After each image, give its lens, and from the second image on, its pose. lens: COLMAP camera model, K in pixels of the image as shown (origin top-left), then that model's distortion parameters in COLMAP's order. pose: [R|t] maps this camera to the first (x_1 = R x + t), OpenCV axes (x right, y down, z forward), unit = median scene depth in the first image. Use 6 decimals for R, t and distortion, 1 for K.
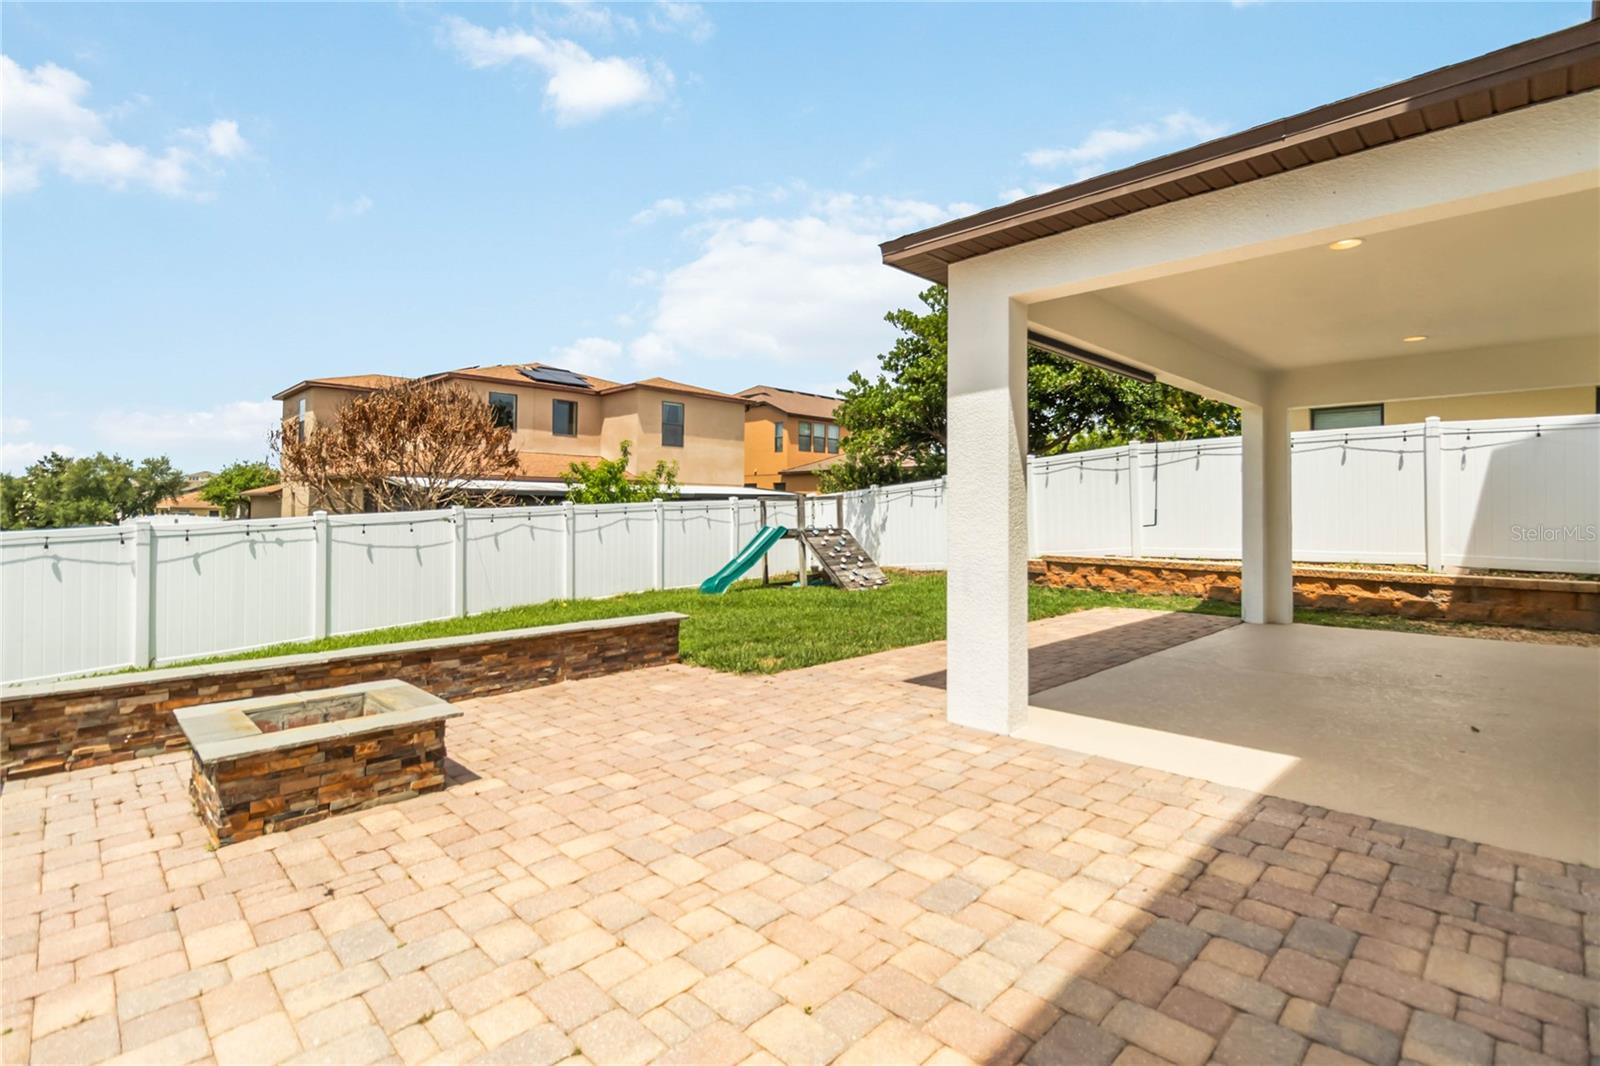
lens RADIAL K [[758.0, 0, 800.0], [0, 758.0, 533.0], [0, 0, 1]] dist [-0.000033, 0.000011]
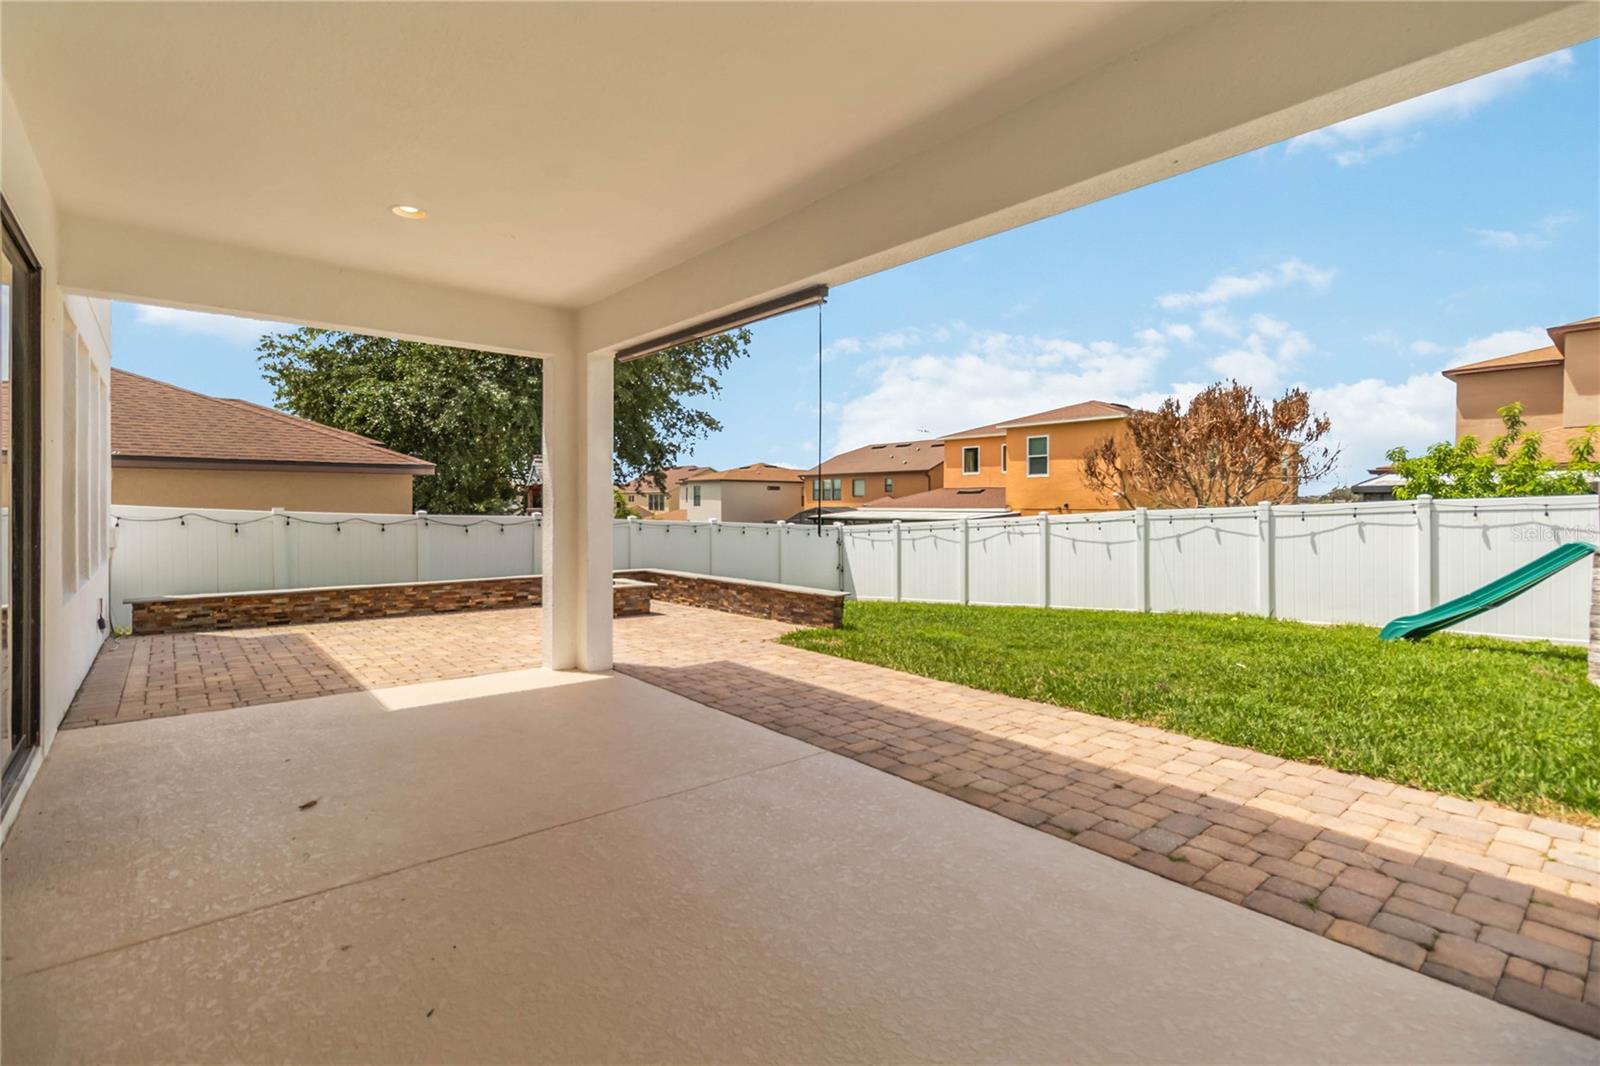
lens RADIAL K [[758.0, 0, 800.0], [0, 758.0, 533.0], [0, 0, 1]] dist [-0.000033, 0.000011]
pose [[-0.093015, 0.056333, -0.994070, 0.644924], [-0.001613, 0.998388, 0.056728, -0.058563], [0.995663, 0.006880, -0.092774, 0.614178]]
